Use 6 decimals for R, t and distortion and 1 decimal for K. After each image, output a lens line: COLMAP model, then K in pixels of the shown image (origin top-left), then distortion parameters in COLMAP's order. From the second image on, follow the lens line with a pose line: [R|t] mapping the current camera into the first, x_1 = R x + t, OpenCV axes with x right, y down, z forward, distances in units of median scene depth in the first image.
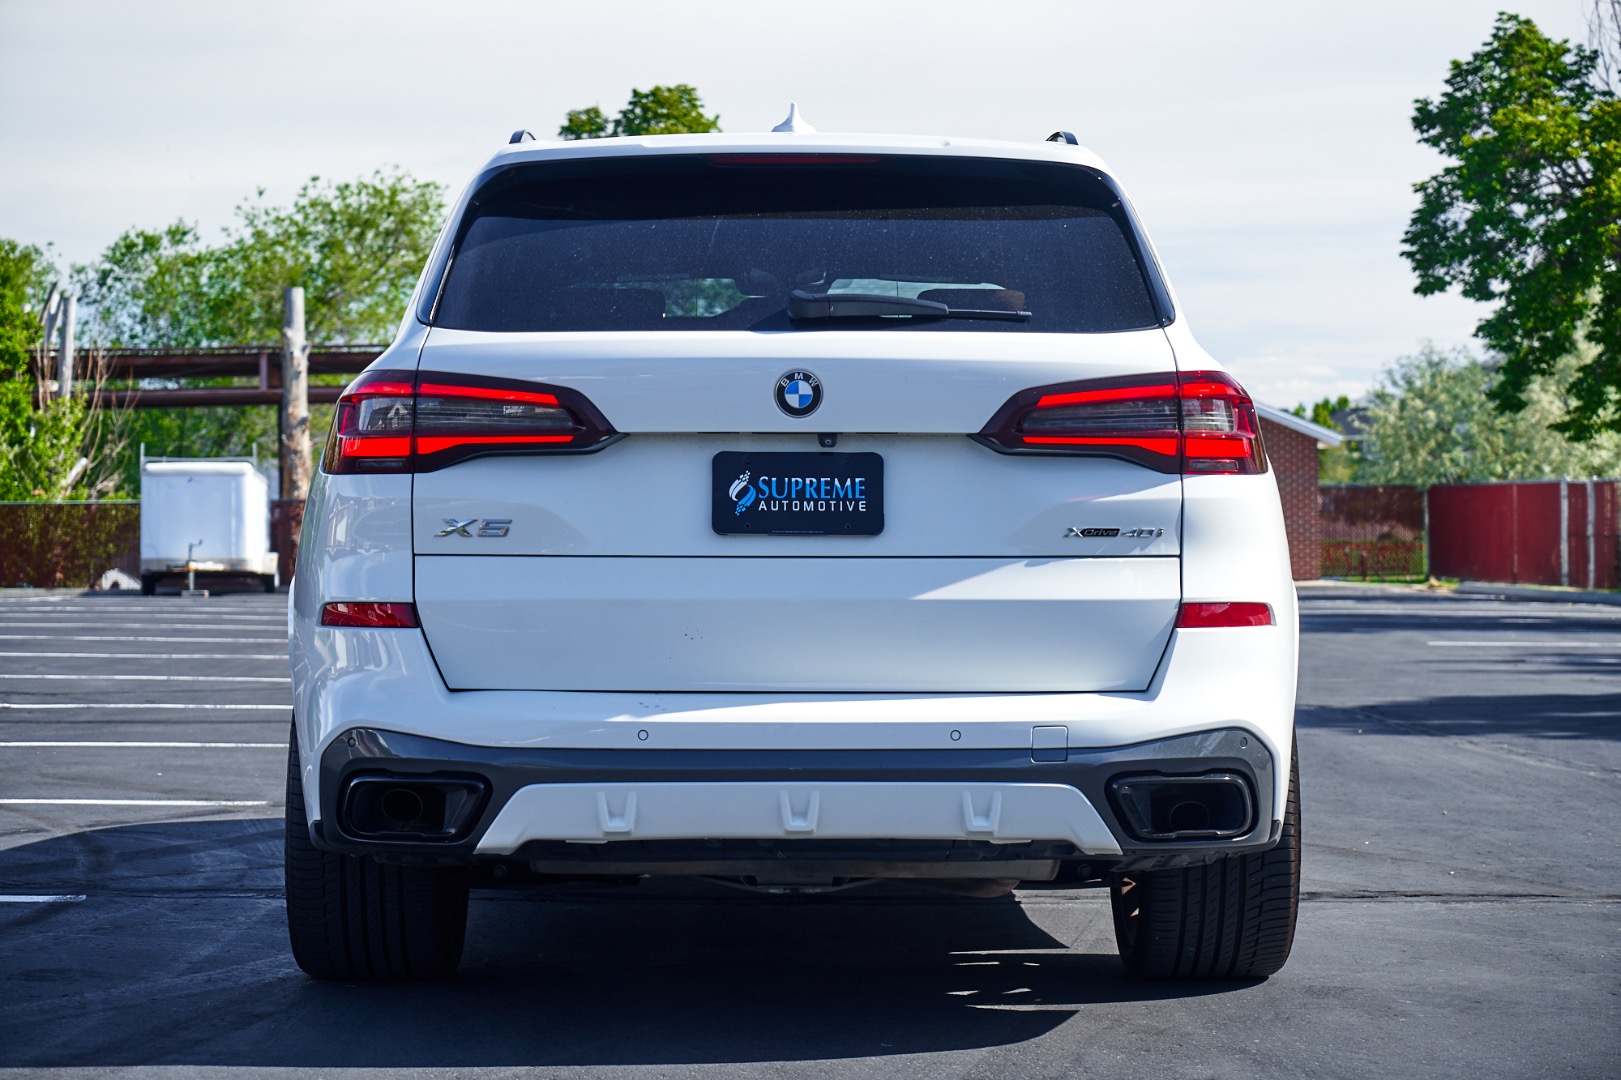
lens RADIAL K [[3283.6, 0, 810.0], [0, 3283.6, 540.5], [0, 0, 1]] dist [0.059008, 0.000000]
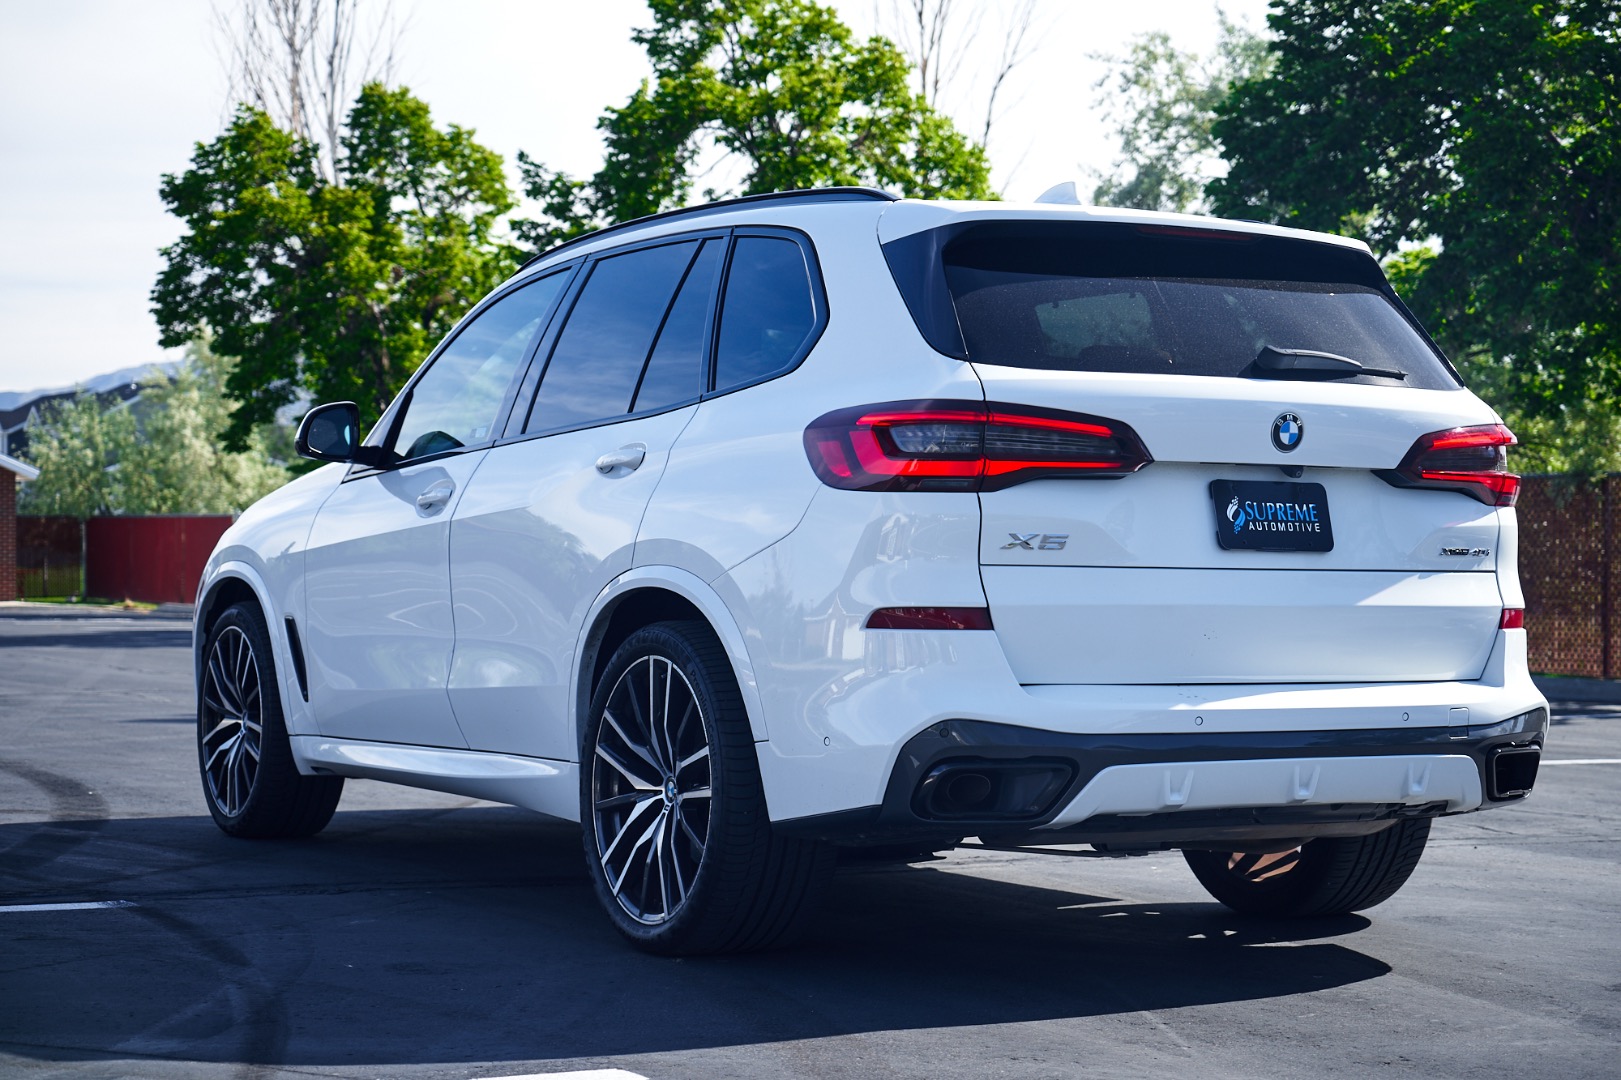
lens RADIAL K [[2912.9, 0, 809.2], [0, 2912.9, 543.6], [0, 0, 1]] dist [-0.026106, 0.000000]
pose [[0.876177, 0.013650, 0.481796, -0.621302], [-0.009465, 0.999893, -0.011116, 0.008394], [-0.481897, 0.005179, 0.876213, 0.149970]]
